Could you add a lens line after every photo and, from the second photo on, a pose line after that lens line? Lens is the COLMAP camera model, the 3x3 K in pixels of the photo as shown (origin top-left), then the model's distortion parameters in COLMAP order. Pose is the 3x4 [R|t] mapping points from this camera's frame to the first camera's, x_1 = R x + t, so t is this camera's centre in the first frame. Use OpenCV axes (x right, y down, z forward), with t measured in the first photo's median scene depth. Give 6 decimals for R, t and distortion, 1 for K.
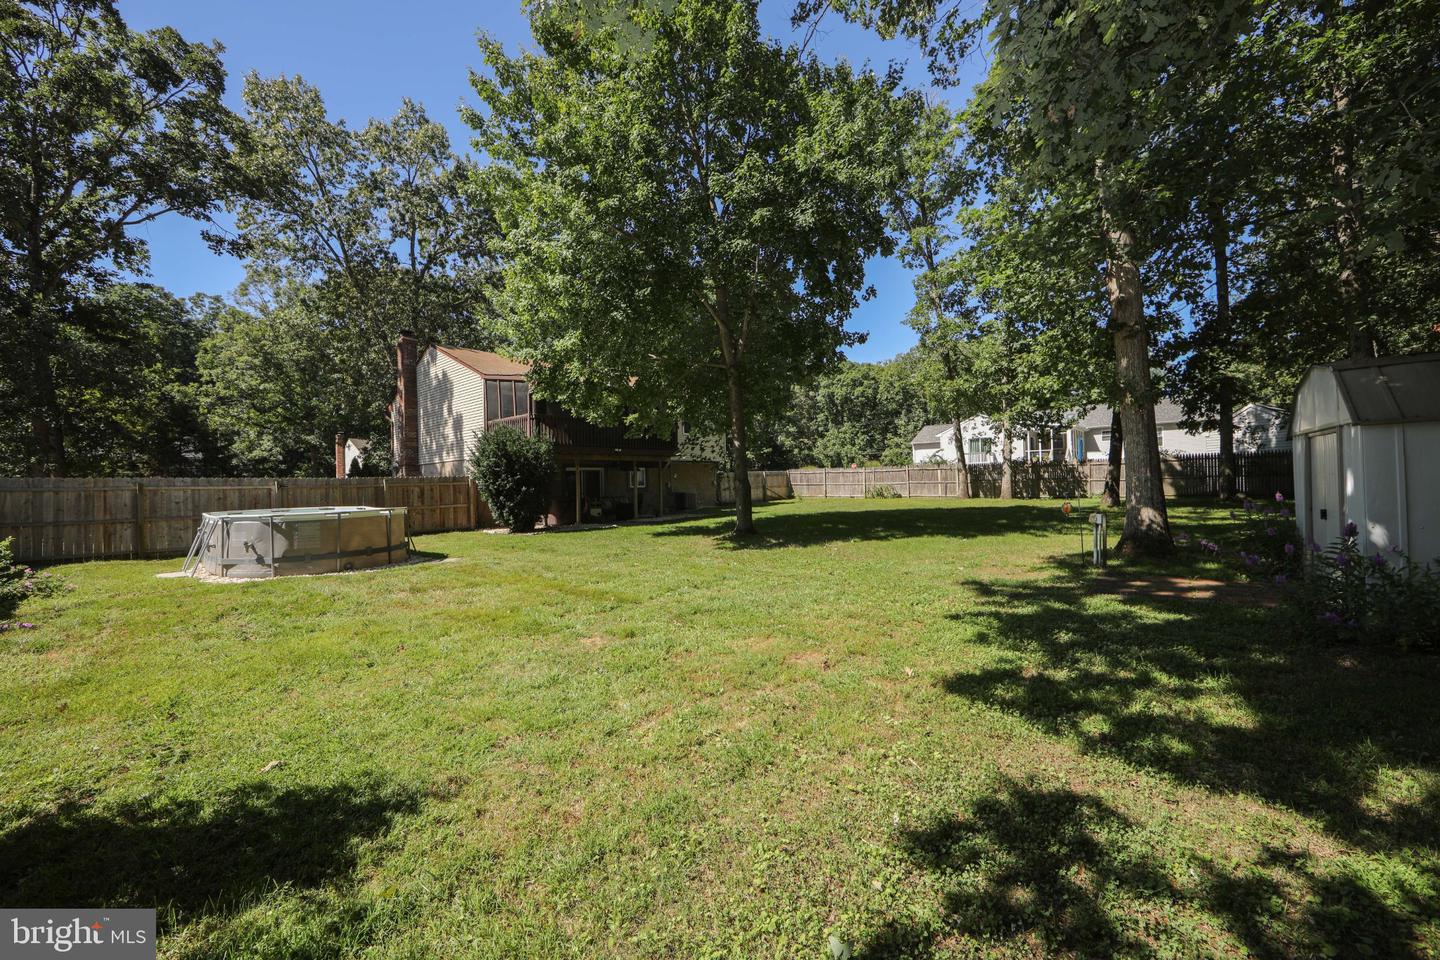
lens RADIAL K [[564.6, 0, 722.5], [0, 564.6, 481.7], [0, 0, 1]] dist [-0.007217, 0.000507]
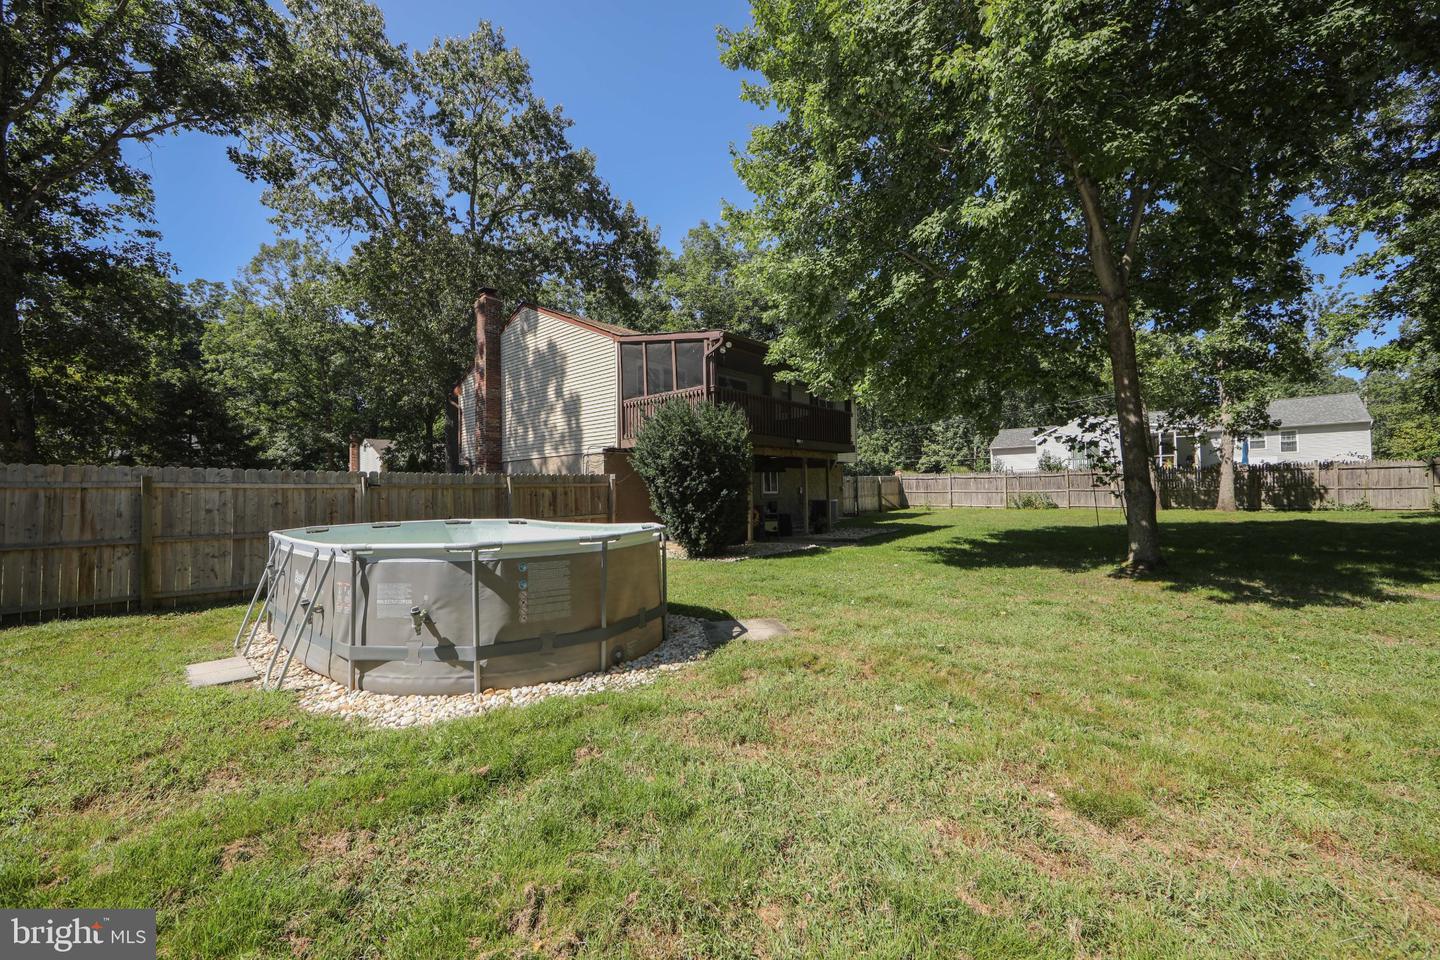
lens RADIAL K [[564.6, 0, 725.6], [0, 564.6, 479.3], [0, 0, 1]] dist [-0.007217, 0.000507]
pose [[0.999885, 0.006397, 0.013721, -0.219011], [-0.006128, 0.999790, -0.019540, 0.005969], [-0.013843, 0.019454, 0.999715, 0.201700]]
